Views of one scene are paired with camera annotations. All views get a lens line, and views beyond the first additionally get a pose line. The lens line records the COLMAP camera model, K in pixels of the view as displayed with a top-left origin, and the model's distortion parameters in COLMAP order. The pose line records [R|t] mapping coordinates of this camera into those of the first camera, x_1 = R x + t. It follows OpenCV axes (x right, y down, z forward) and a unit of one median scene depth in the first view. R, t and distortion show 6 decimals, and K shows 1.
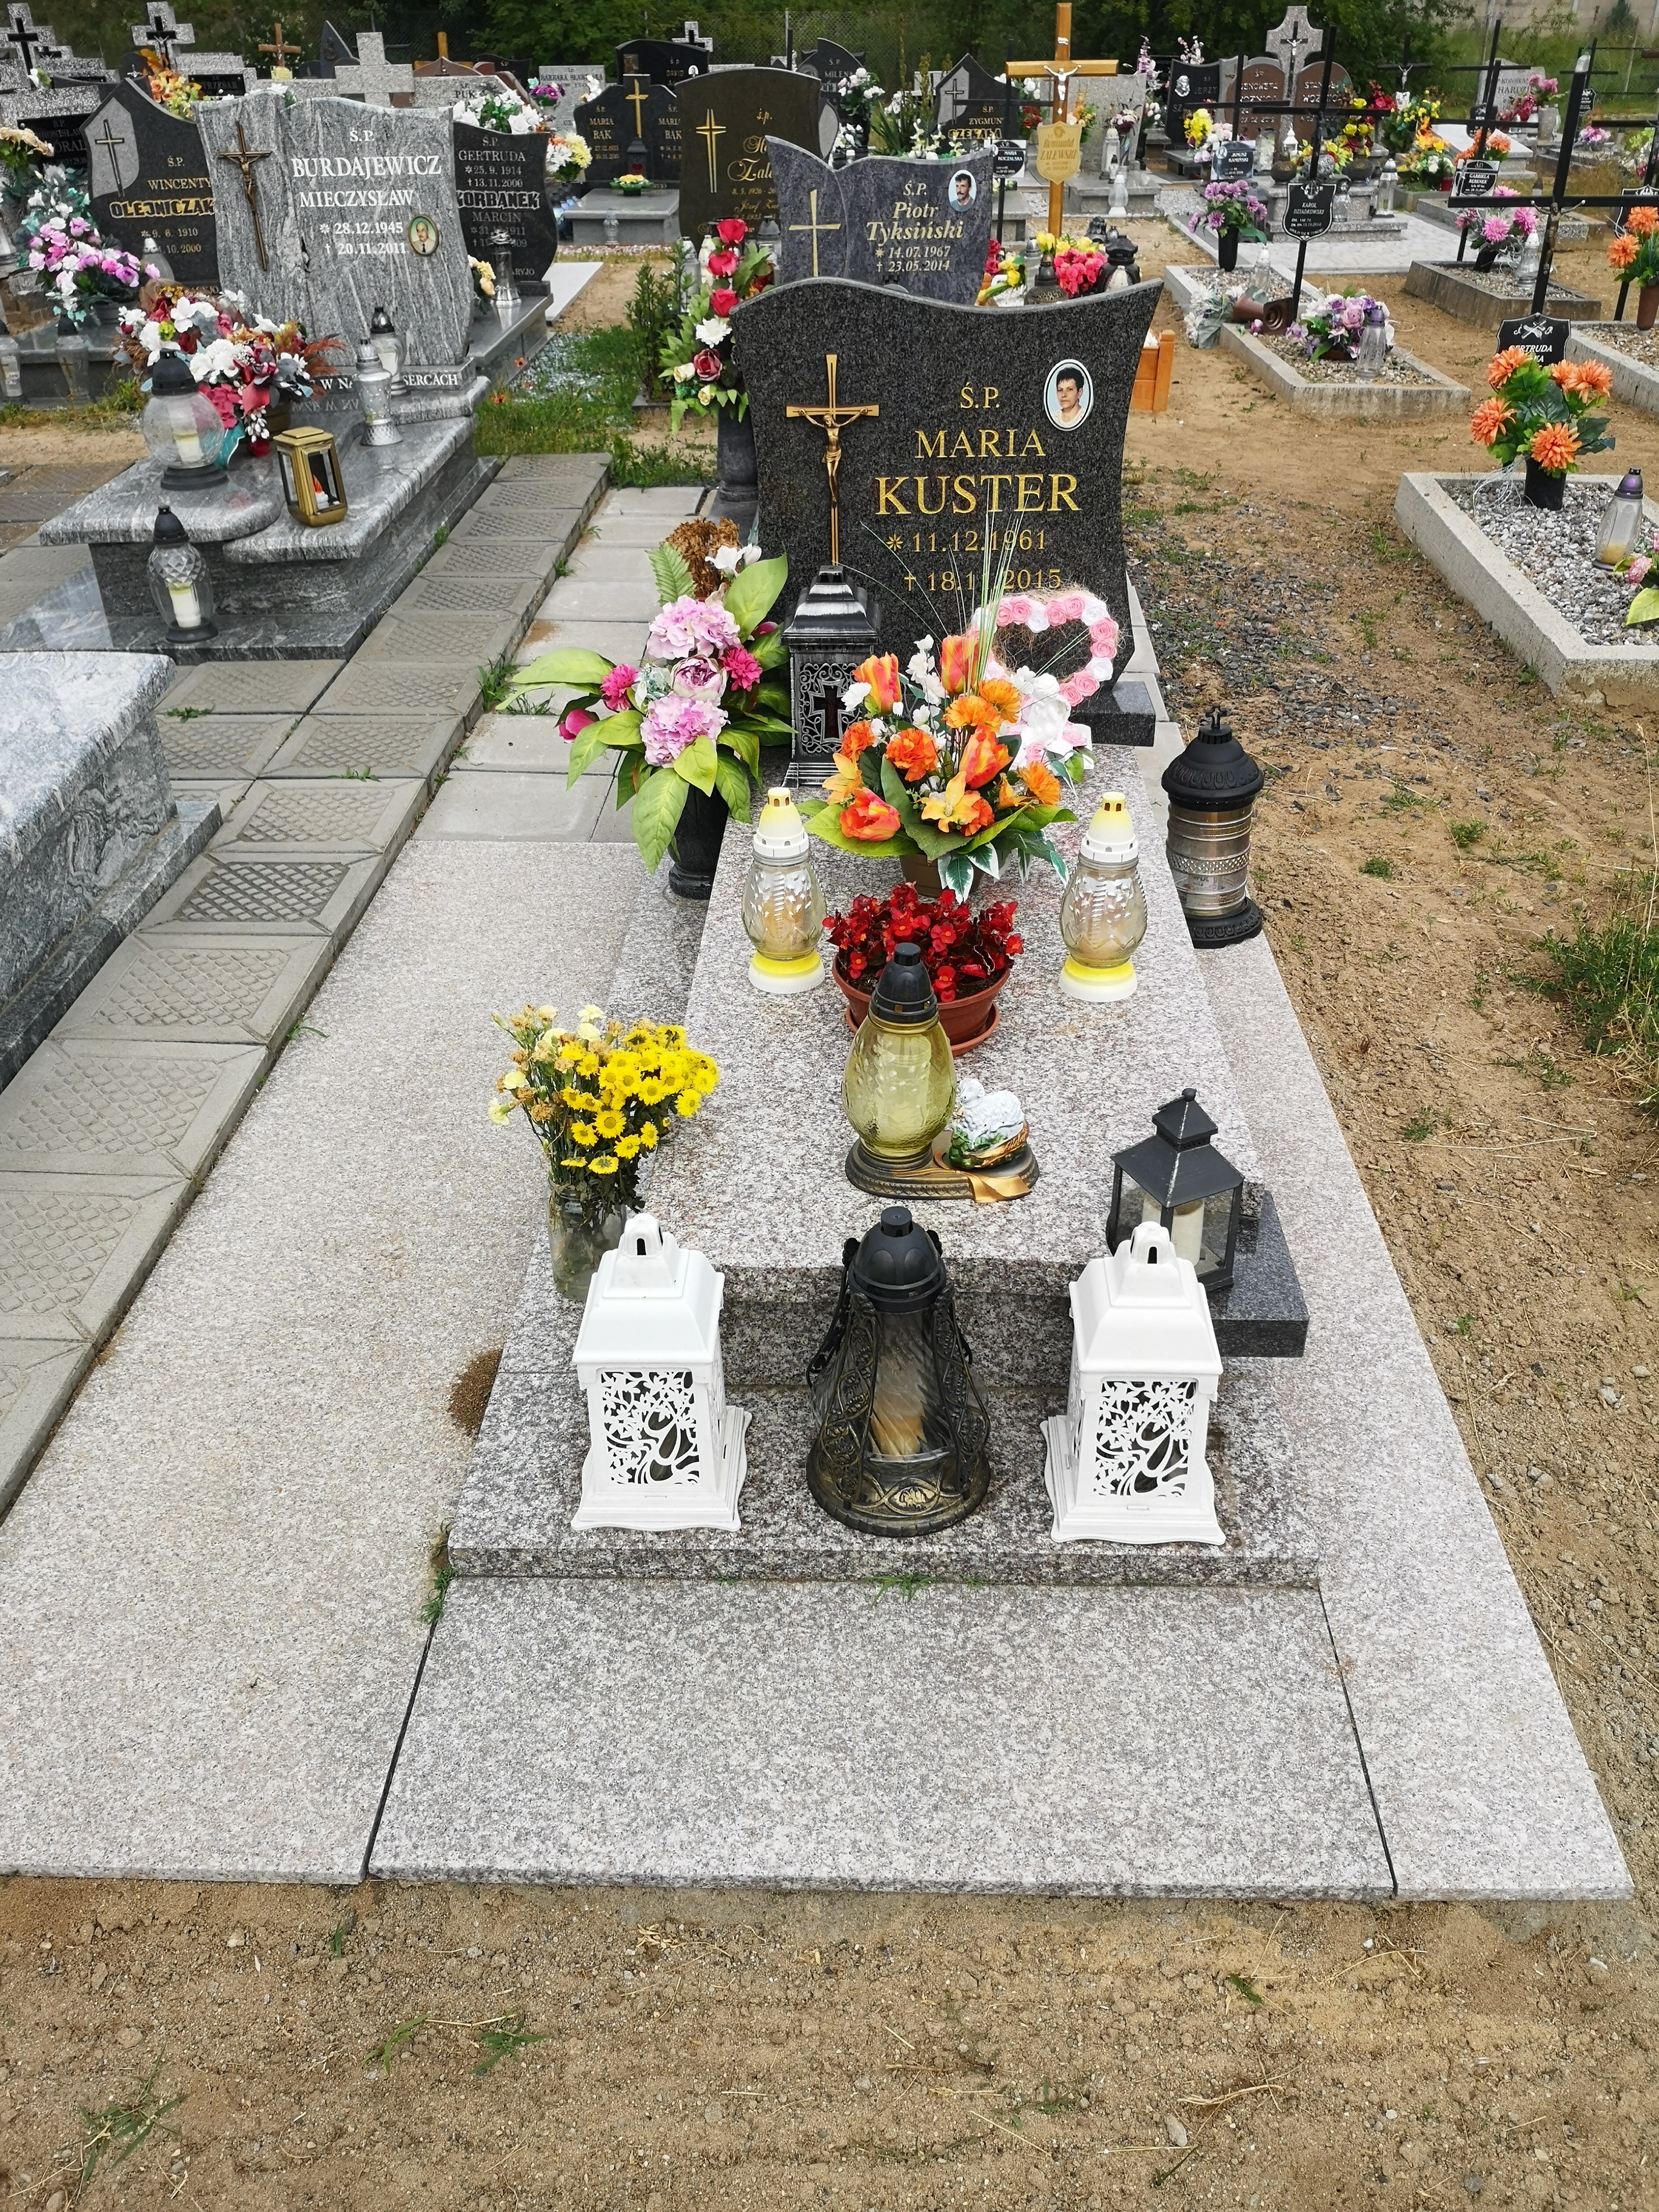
lens RADIAL K [[1694.4, 0, 822.1], [0, 1694.4, 1097.7], [0, 0, 1]] dist [0.036965, -0.043610]
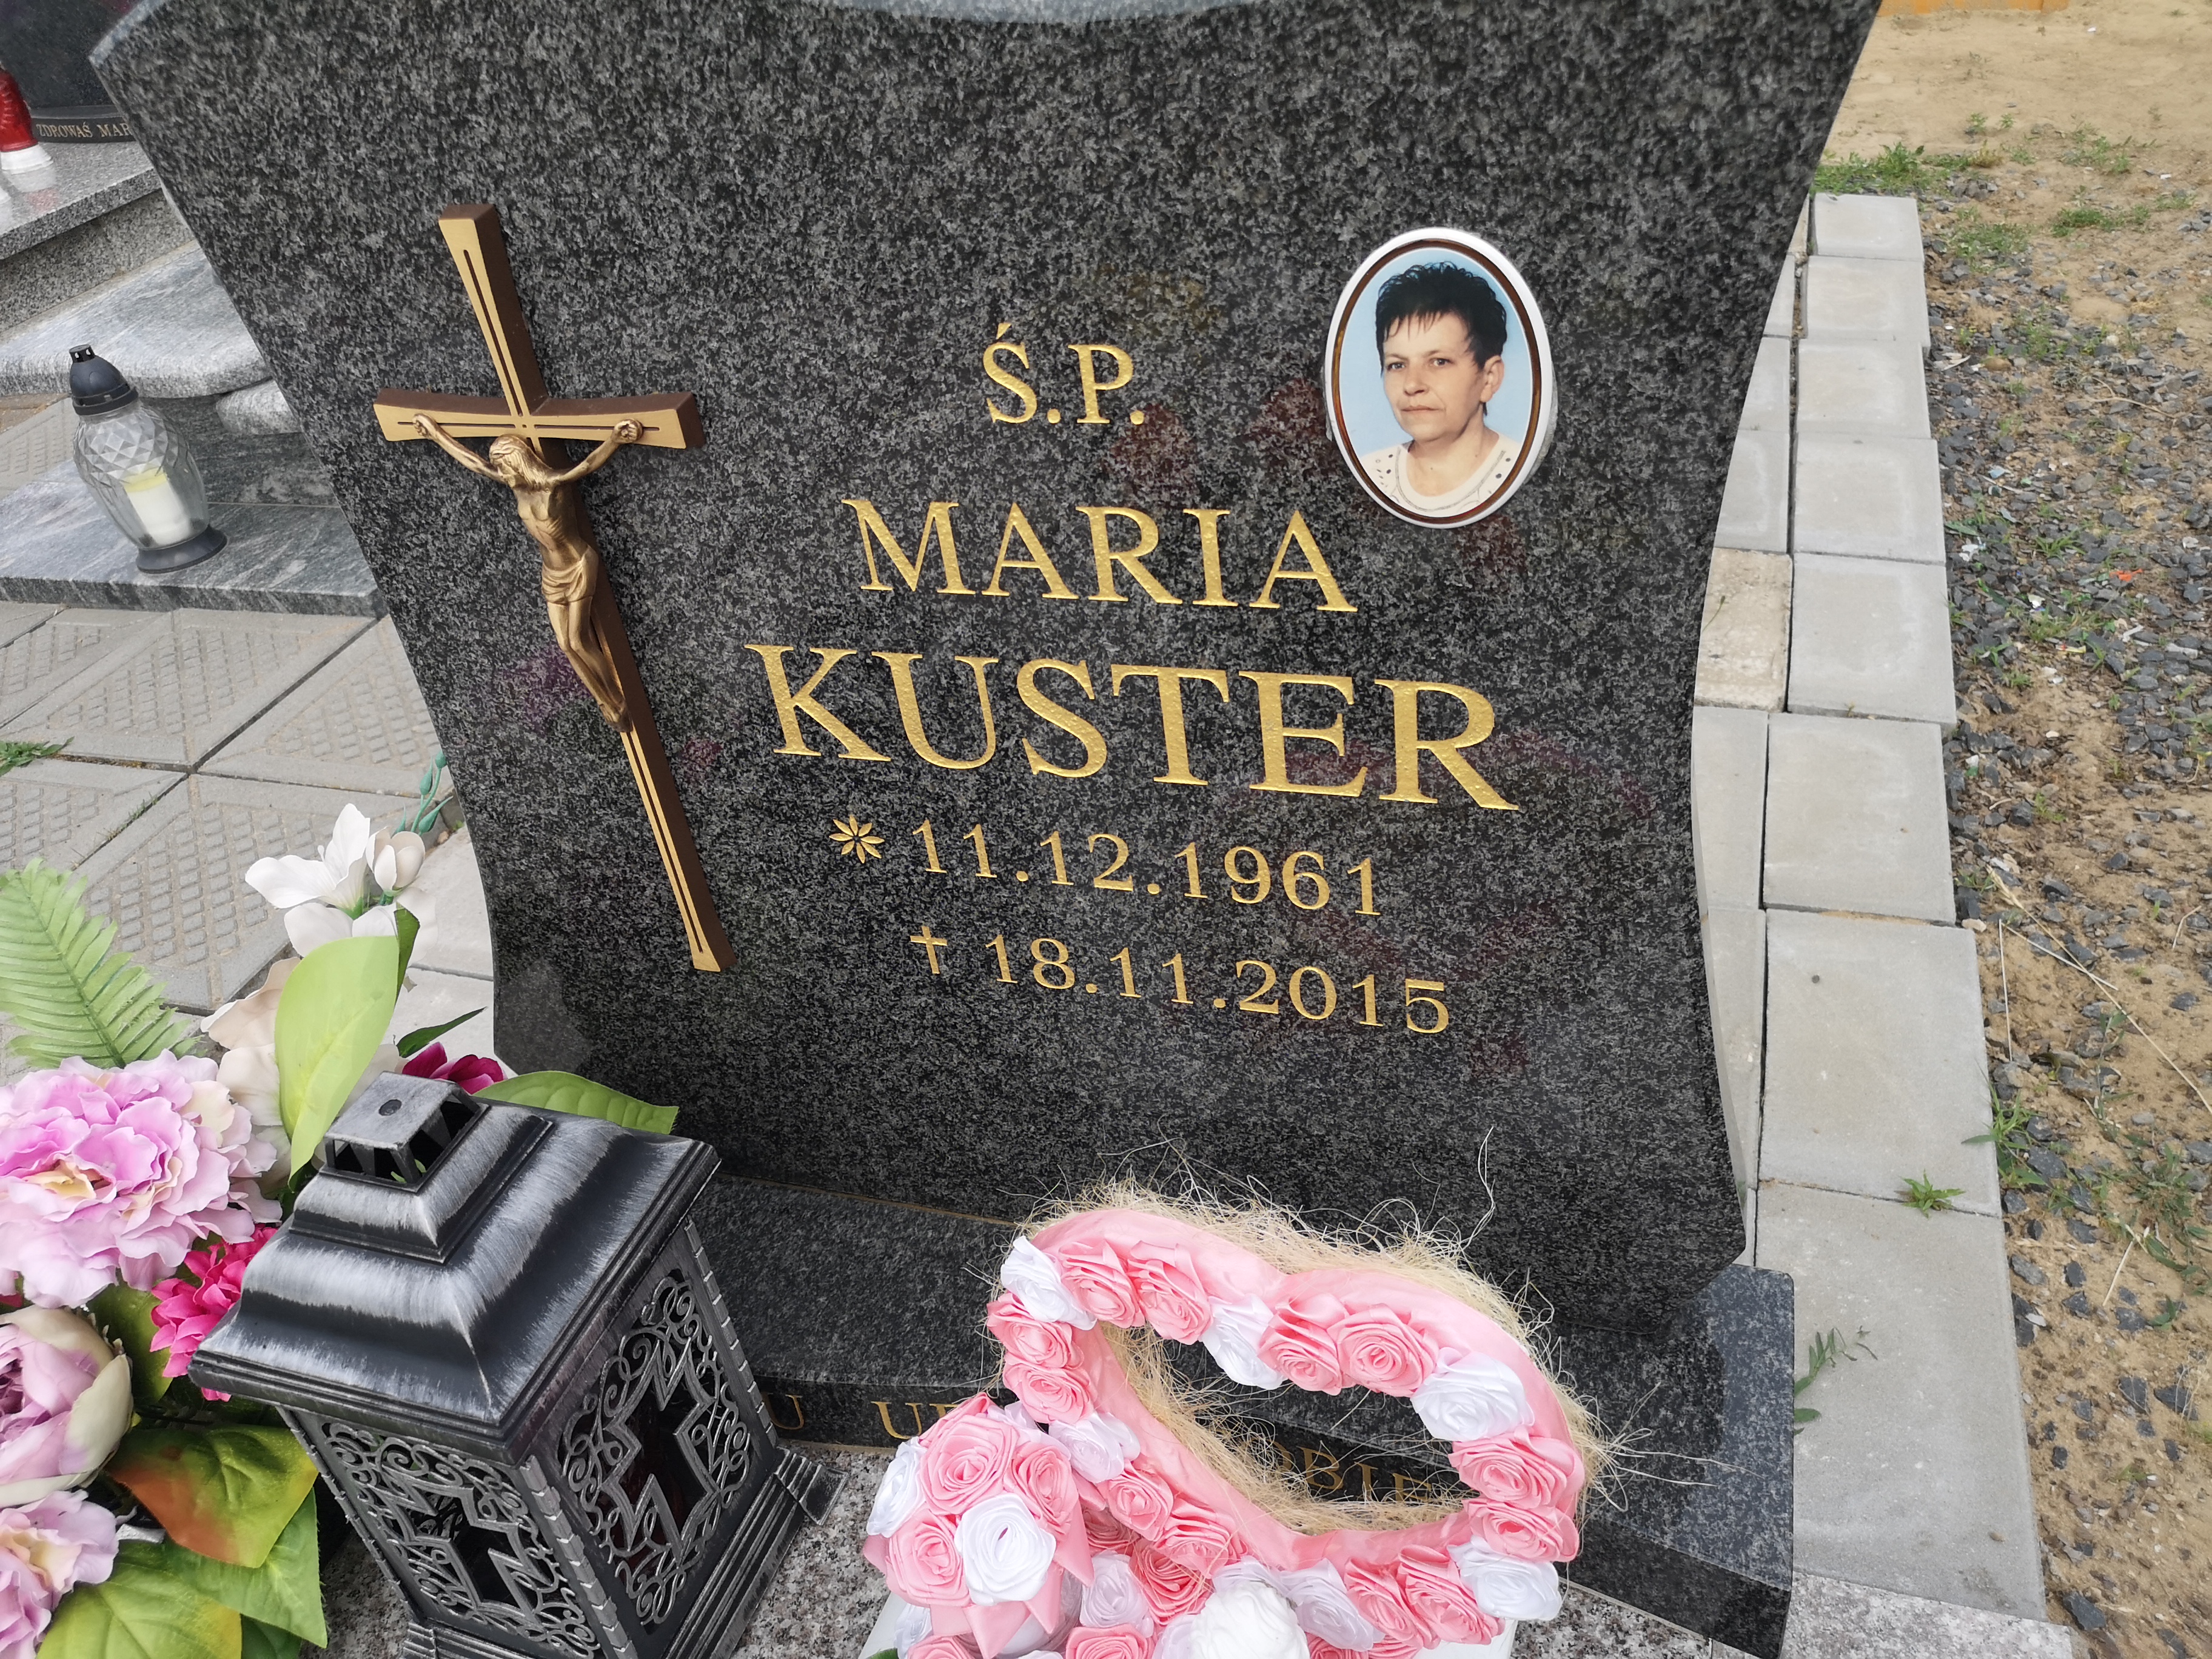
lens RADIAL K [[1694.4, 0, 1115.8], [0, 1694.4, 845.8], [0, 0, 1]] dist [0.036965, -0.043610]
pose [[0.959694, 0.081531, -0.268961, 0.163445], [-0.058021, 0.993857, 0.094242, -0.361532], [0.274992, -0.074838, 0.958529, 0.755459]]
